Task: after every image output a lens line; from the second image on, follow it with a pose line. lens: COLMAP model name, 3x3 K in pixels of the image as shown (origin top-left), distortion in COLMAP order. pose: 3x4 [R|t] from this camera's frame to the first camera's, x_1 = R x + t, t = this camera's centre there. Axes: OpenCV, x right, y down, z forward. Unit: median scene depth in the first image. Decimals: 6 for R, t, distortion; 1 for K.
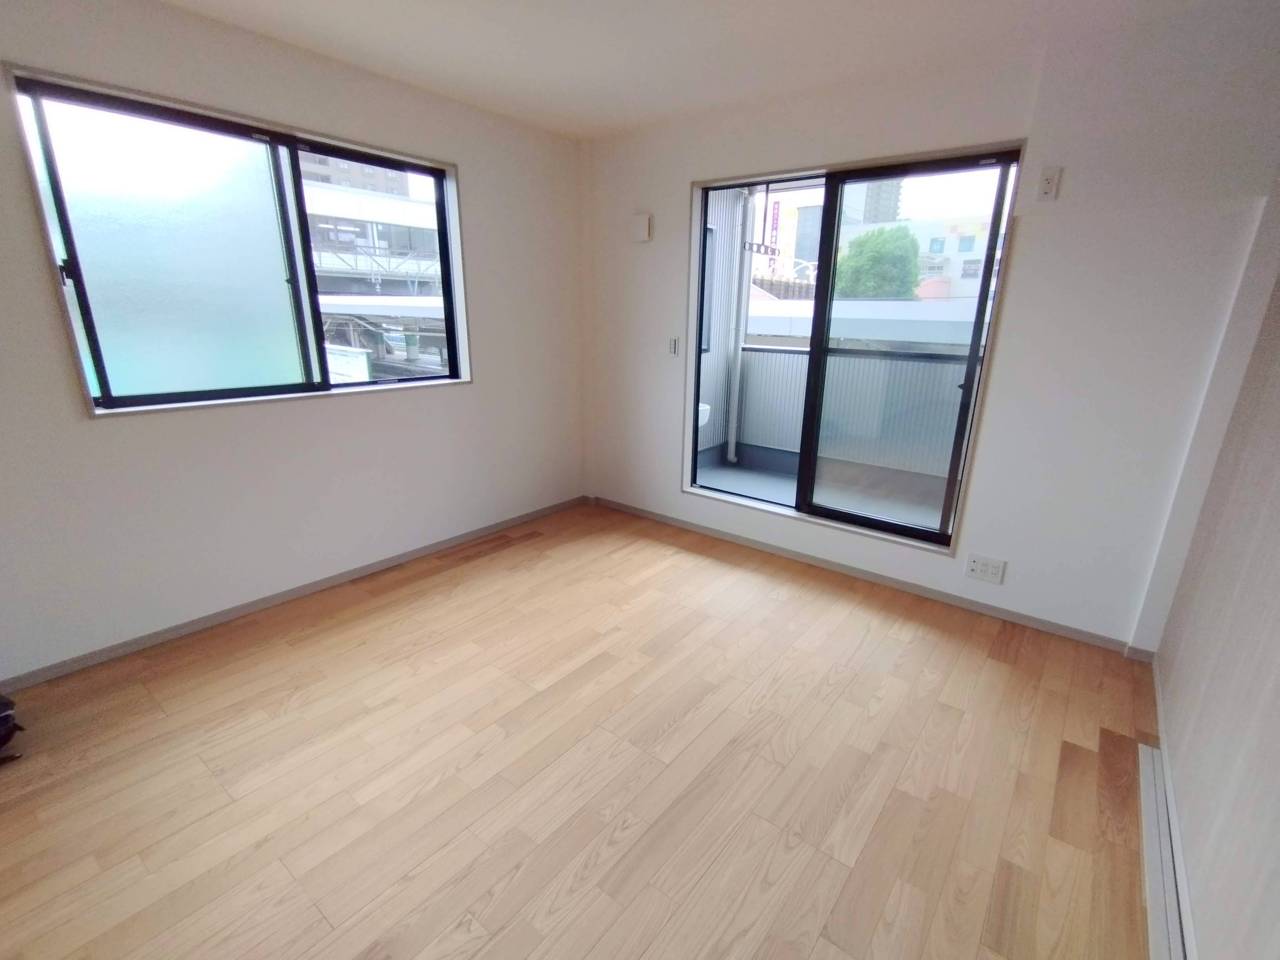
lens RADIAL K [[579.9, 0, 642.7], [0, 579.9, 482.7], [0, 0, 1]] dist [0.016708, -0.001390]
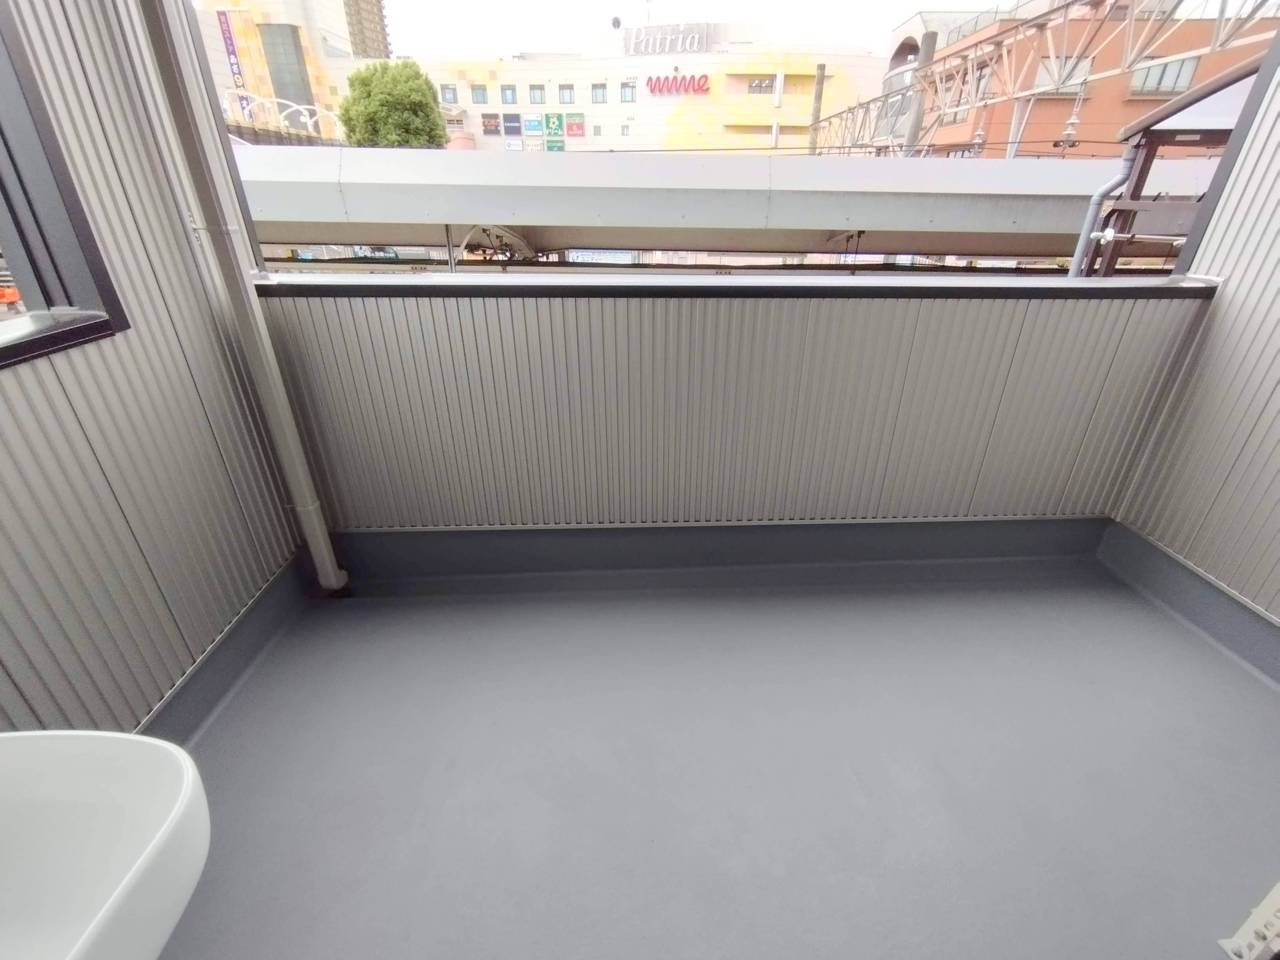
lens RADIAL K [[579.9, 0, 645.3], [0, 579.9, 477.1], [0, 0, 1]] dist [0.016708, -0.001390]
pose [[0.744796, -0.316468, 0.587475, 0.017799], [0.198024, 0.945550, 0.258307, -0.028947], [-0.637233, -0.076052, 0.766910, 0.099804]]
